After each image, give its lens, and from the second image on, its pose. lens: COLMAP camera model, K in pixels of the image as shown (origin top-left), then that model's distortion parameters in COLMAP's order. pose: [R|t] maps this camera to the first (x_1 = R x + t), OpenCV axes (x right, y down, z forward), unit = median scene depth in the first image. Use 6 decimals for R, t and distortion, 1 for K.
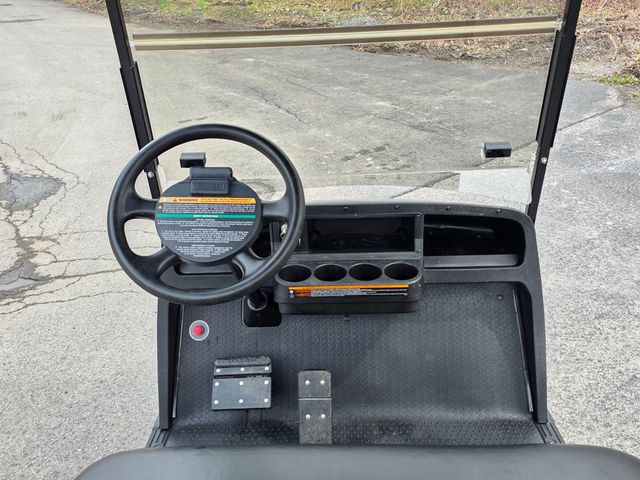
lens RADIAL K [[606.6, 0, 320.7], [0, 606.6, 240.6], [0, 0, 1]] dist [0.045604, 0.000000]
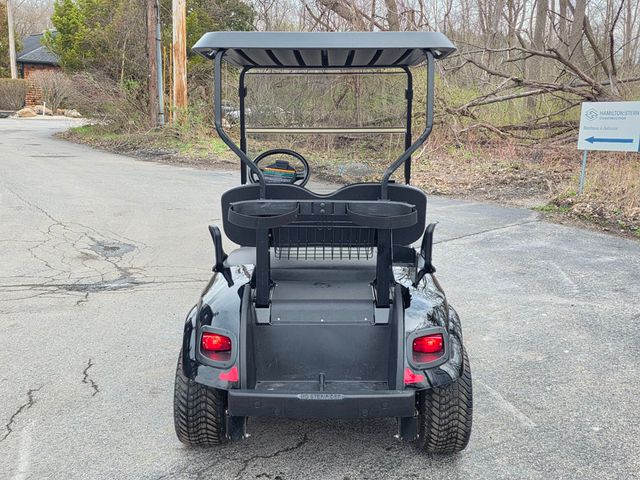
lens RADIAL K [[696.5, 0, 320.3], [0, 696.5, 237.1], [0, 0, 1]] dist [0.130212, 0.000000]
pose [[0.999149, 0.041158, 0.002657, 0.019425], [-0.038962, 0.963040, -0.266525, 0.831613], [-0.013529, 0.266194, 0.963824, -1.631937]]
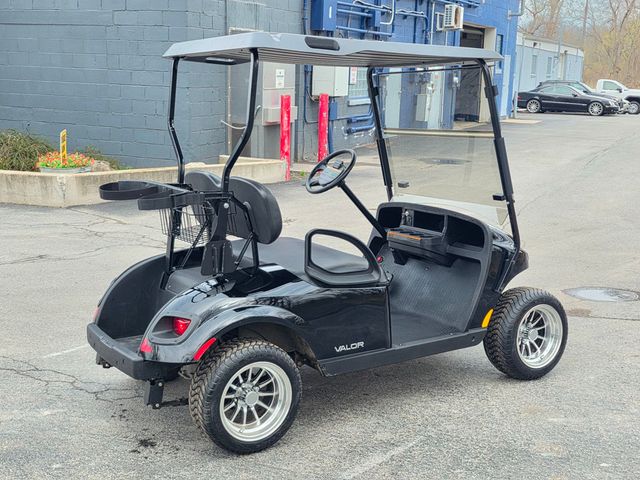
lens RADIAL K [[829.9, 0, 323.1], [0, 829.9, 240.8], [0, 0, 1]] dist [0.058387, 0.000000]
pose [[0.534272, 0.173168, -0.827385, 2.296152], [-0.393319, 0.917310, -0.061992, 0.379058], [0.748233, 0.358547, 0.558204, -0.881251]]
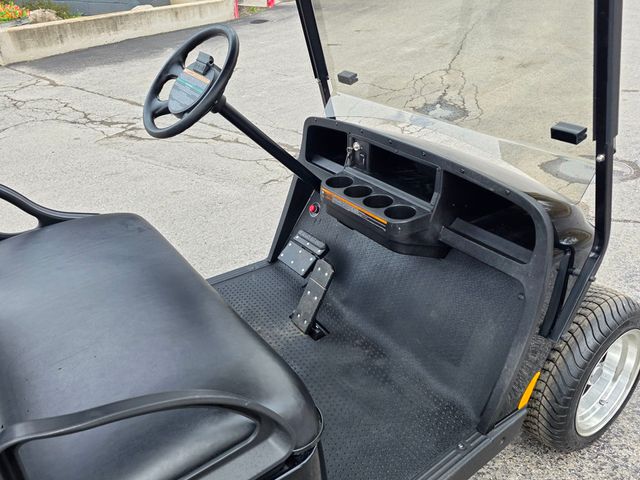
lens RADIAL K [[543.9, 0, 316.7], [0, 543.9, 236.0], [0, 0, 1]] dist [0.043641, -0.033544]
pose [[0.579629, 0.397954, -0.711100, 0.715648], [-0.337737, 0.911484, 0.234800, -0.082303], [0.741596, 0.104068, 0.662726, 0.260374]]
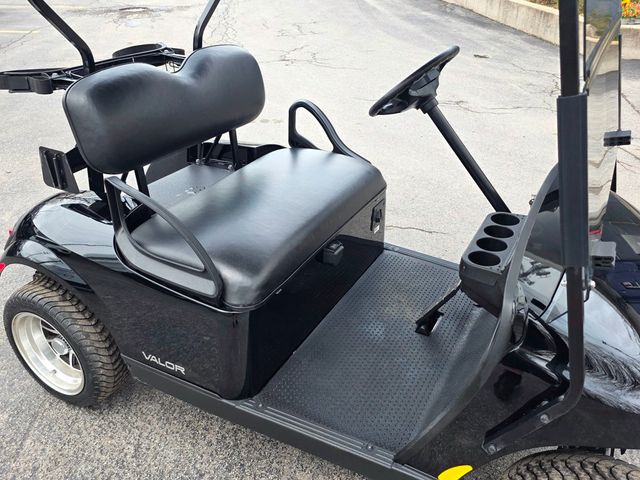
lens RADIAL K [[543.9, 0, 316.4], [0, 543.9, 246.2], [0, 0, 1]] dist [0.043641, -0.033544]
pose [[-0.464574, 0.458368, -0.757674, 0.963847], [-0.399249, 0.655298, 0.641237, -0.446863], [0.790425, 0.600403, -0.121431, 0.841646]]
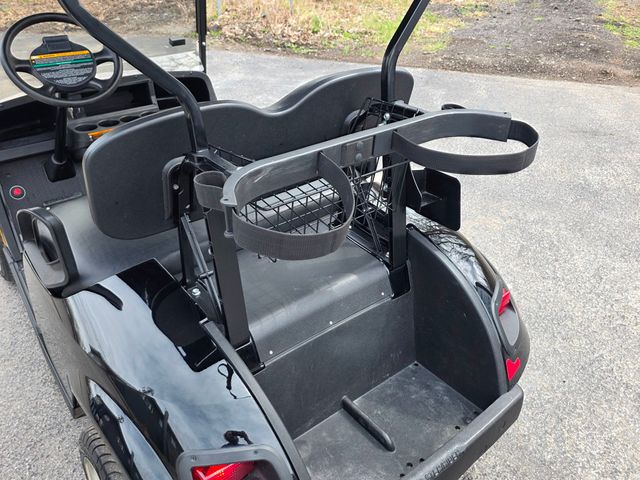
lens RADIAL K [[543.9, 0, 316.2], [0, 543.9, 238.3], [0, 0, 1]] dist [0.043641, -0.033544]
pose [[0.778086, -0.295767, 0.554169, -0.437684], [0.265963, 0.954353, 0.135922, 0.284374], [-0.569074, 0.041629, 0.821232, -0.478950]]
